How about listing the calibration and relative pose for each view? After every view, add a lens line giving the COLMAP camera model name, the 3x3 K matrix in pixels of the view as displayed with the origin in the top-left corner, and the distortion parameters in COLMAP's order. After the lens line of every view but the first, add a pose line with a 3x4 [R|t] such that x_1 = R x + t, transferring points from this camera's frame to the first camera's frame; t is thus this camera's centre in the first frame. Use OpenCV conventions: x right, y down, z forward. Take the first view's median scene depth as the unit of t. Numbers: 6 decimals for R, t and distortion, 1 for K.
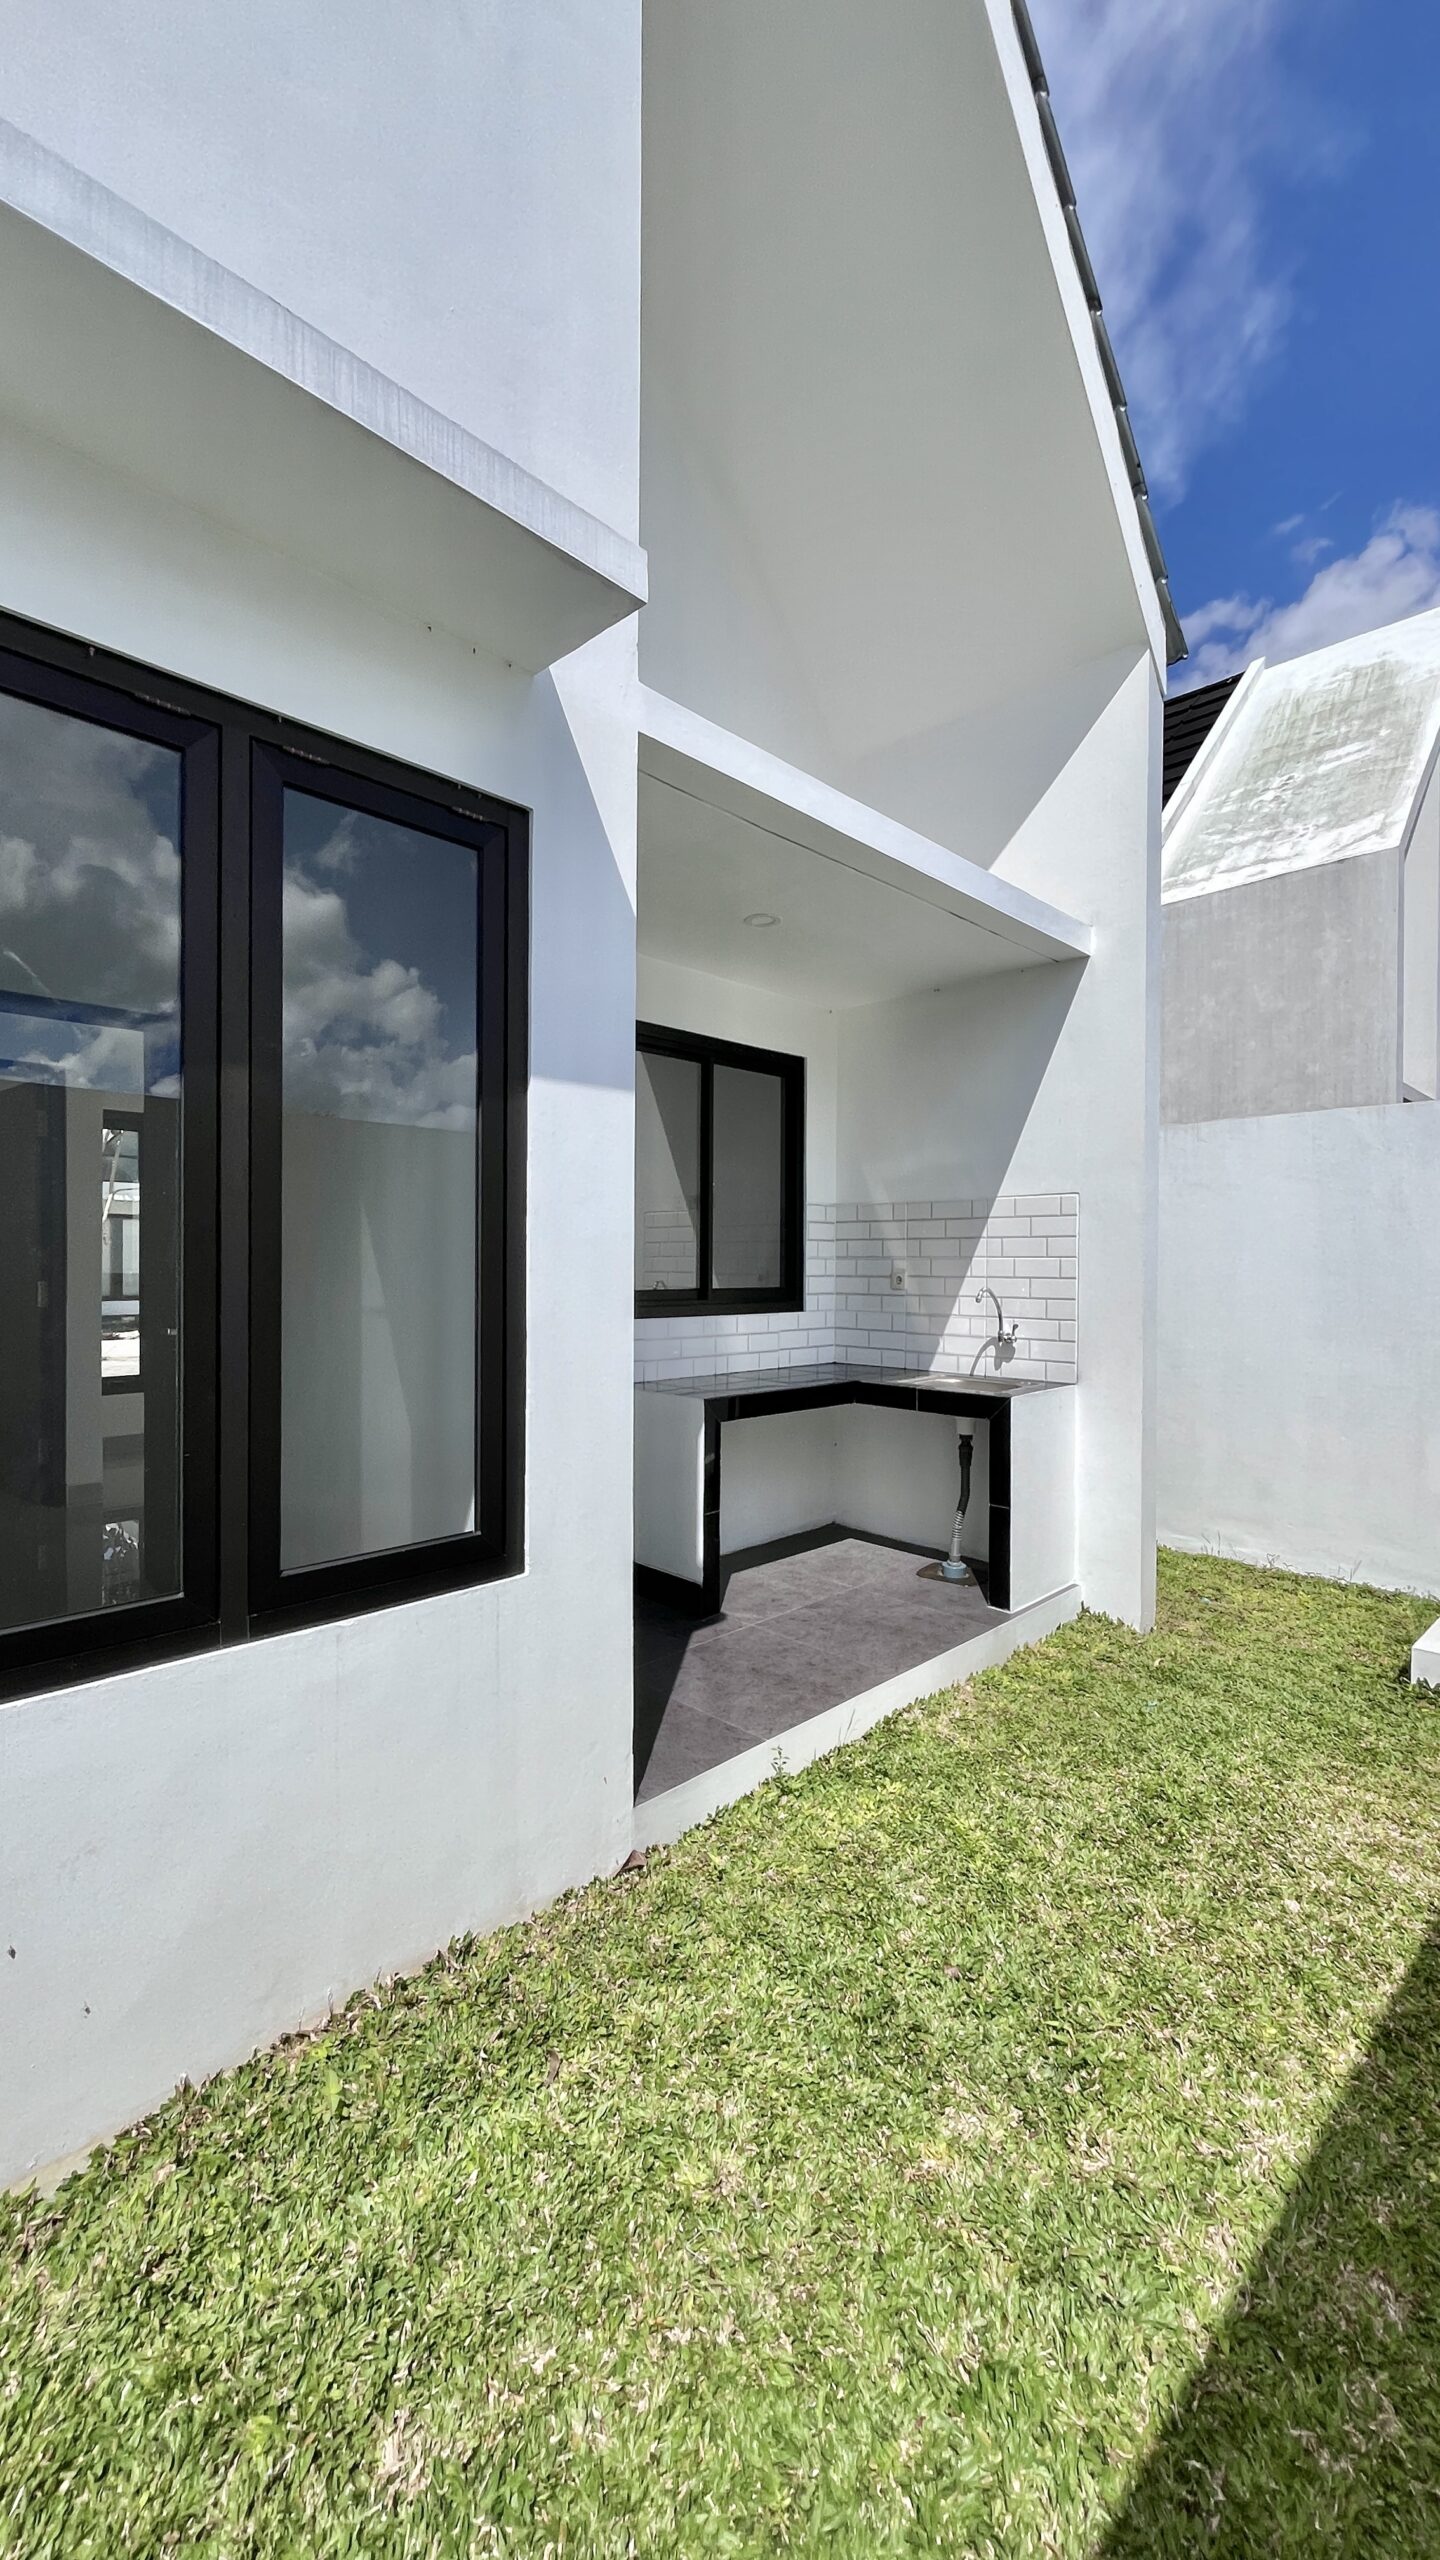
lens RADIAL K [[1038.3, 0, 723.1], [0, 1038.3, 1270.4], [0, 0, 1]] dist [-0.002977, 0.000492]
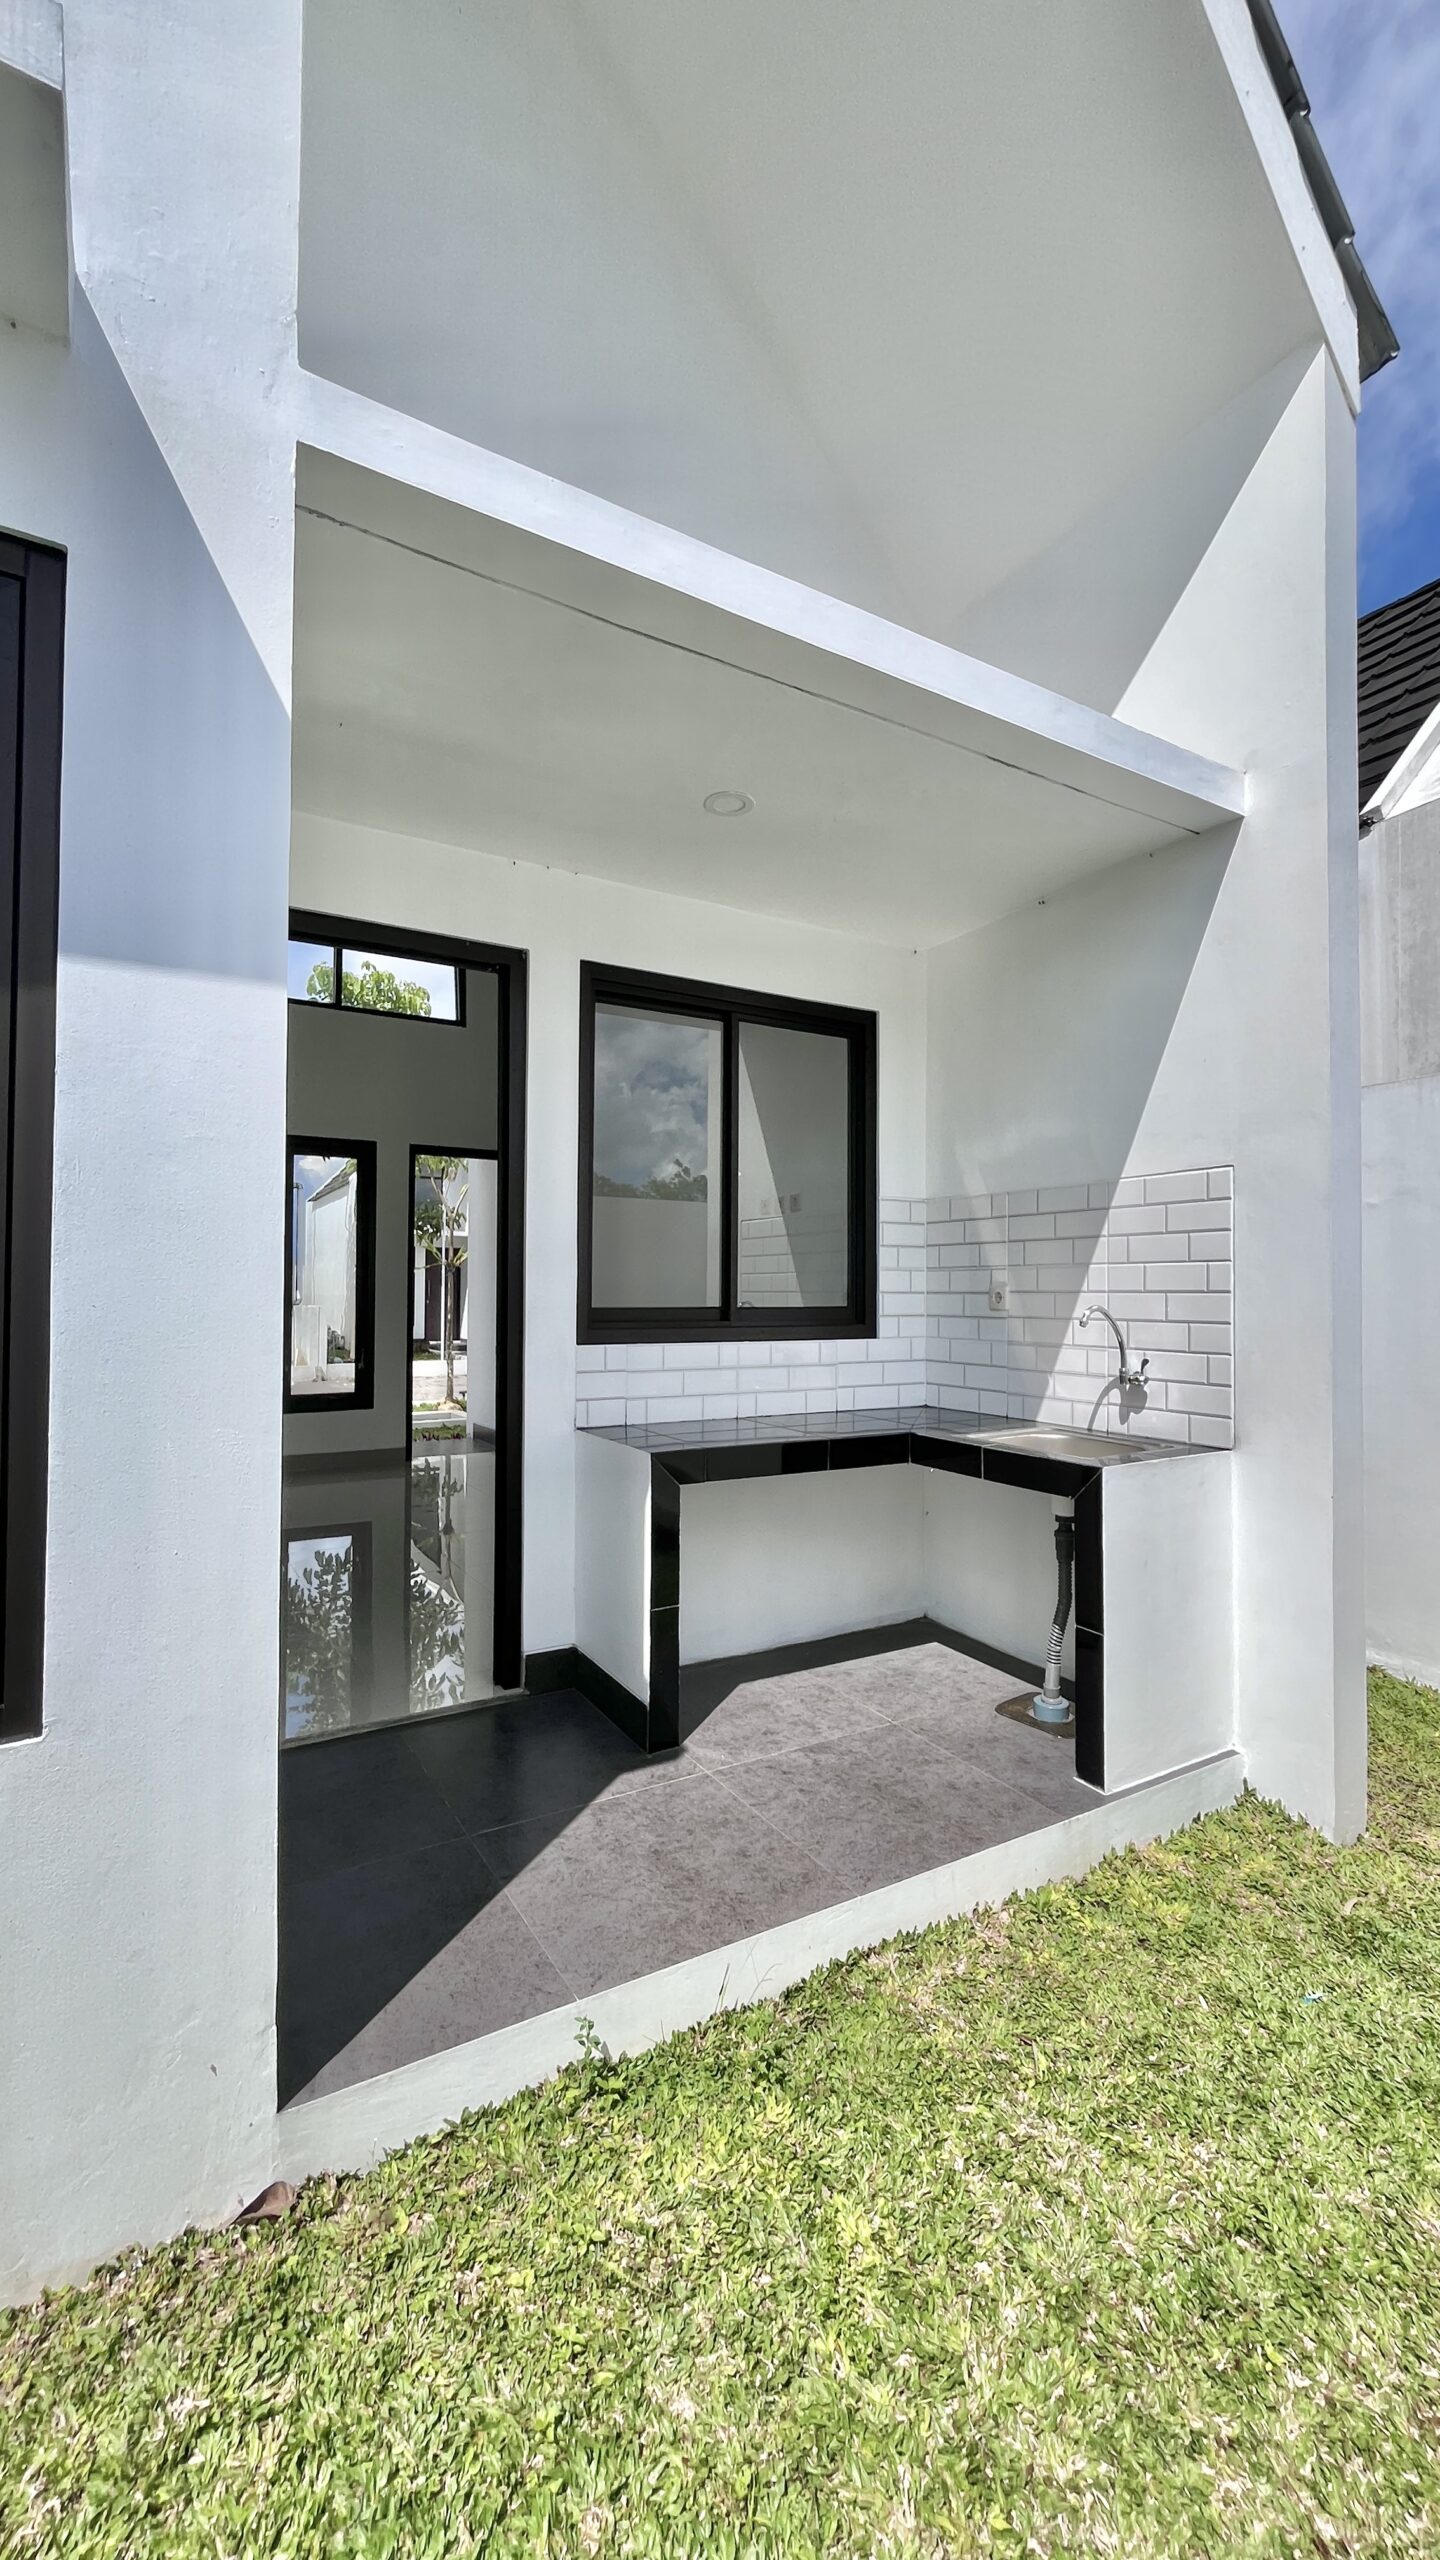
lens RADIAL K [[1038.3, 0, 725.8], [0, 1038.3, 1270.7], [0, 0, 1]] dist [-0.002977, 0.000492]
pose [[0.964704, -0.007405, -0.263233, 0.221170], [-0.000722, 0.999527, -0.030761, 0.016610], [0.263336, 0.029865, 0.964242, 0.288030]]
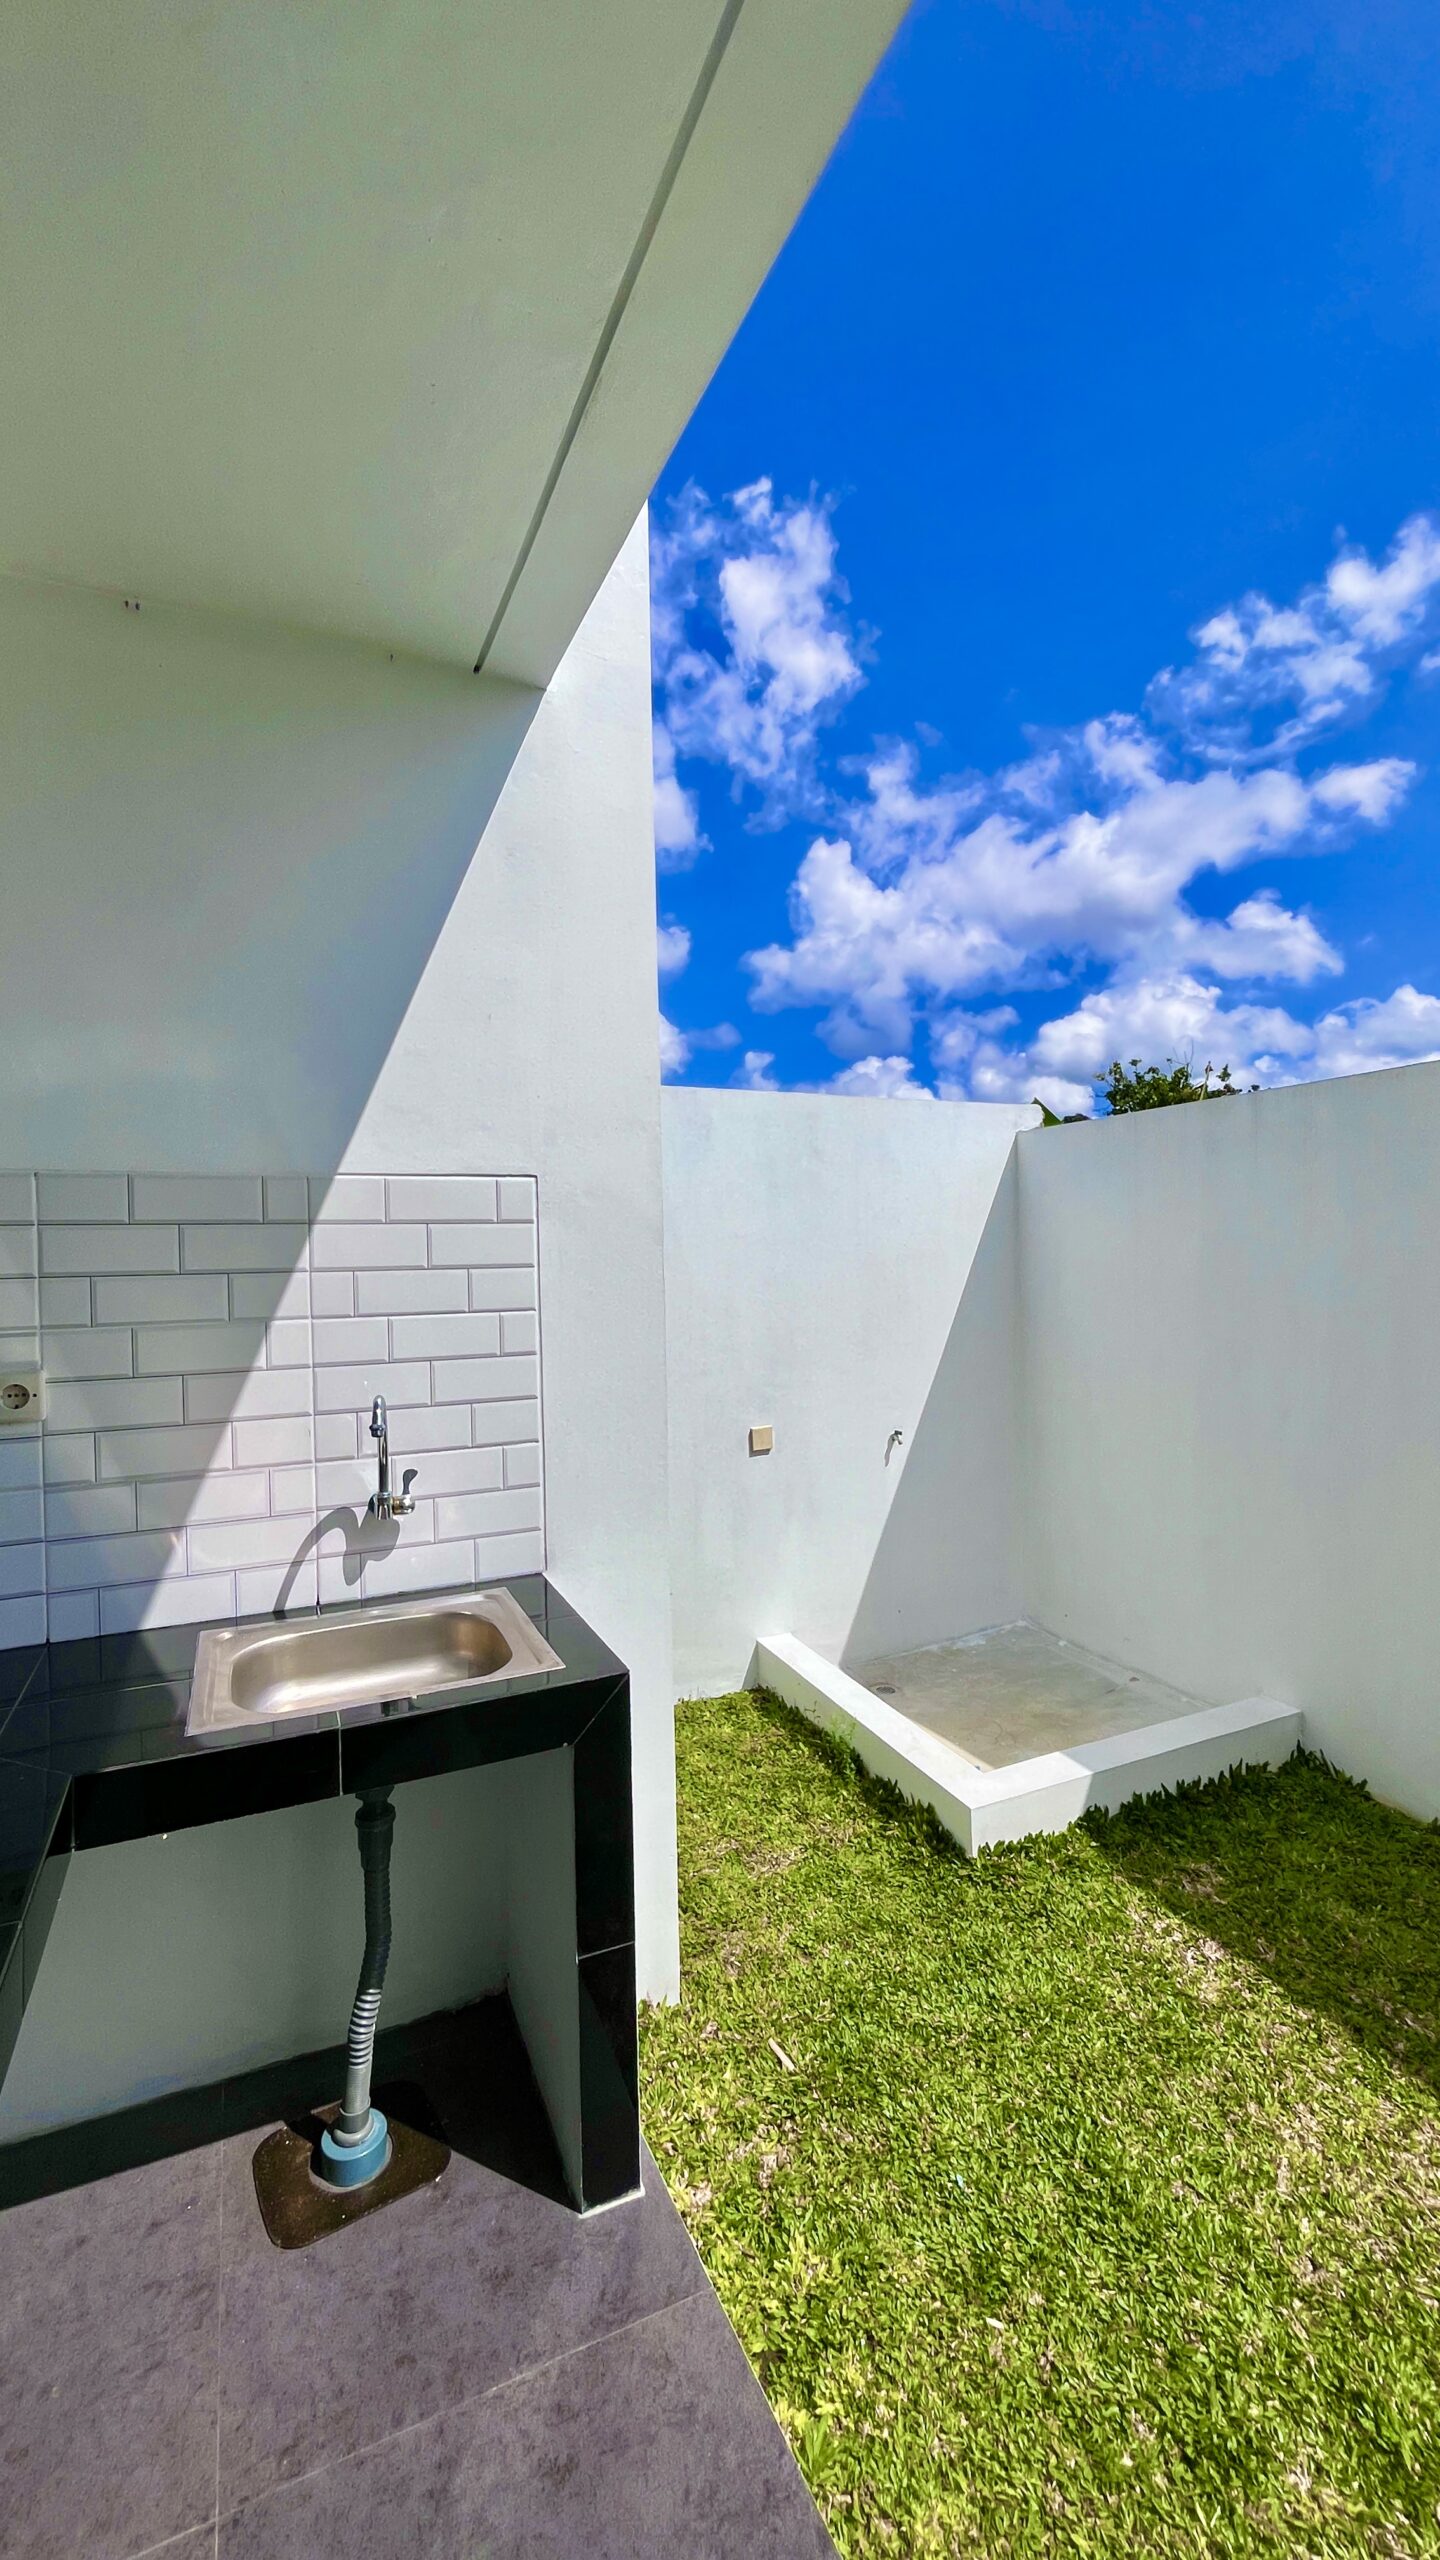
lens RADIAL K [[1038.3, 0, 713.9], [0, 1038.3, 1272.1], [0, 0, 1]] dist [-0.002977, 0.000492]
pose [[0.366015, -0.028771, 0.930164, -0.083784], [0.025320, 0.999460, 0.020951, -0.041765], [-0.930264, 0.015884, 0.366546, 0.820493]]
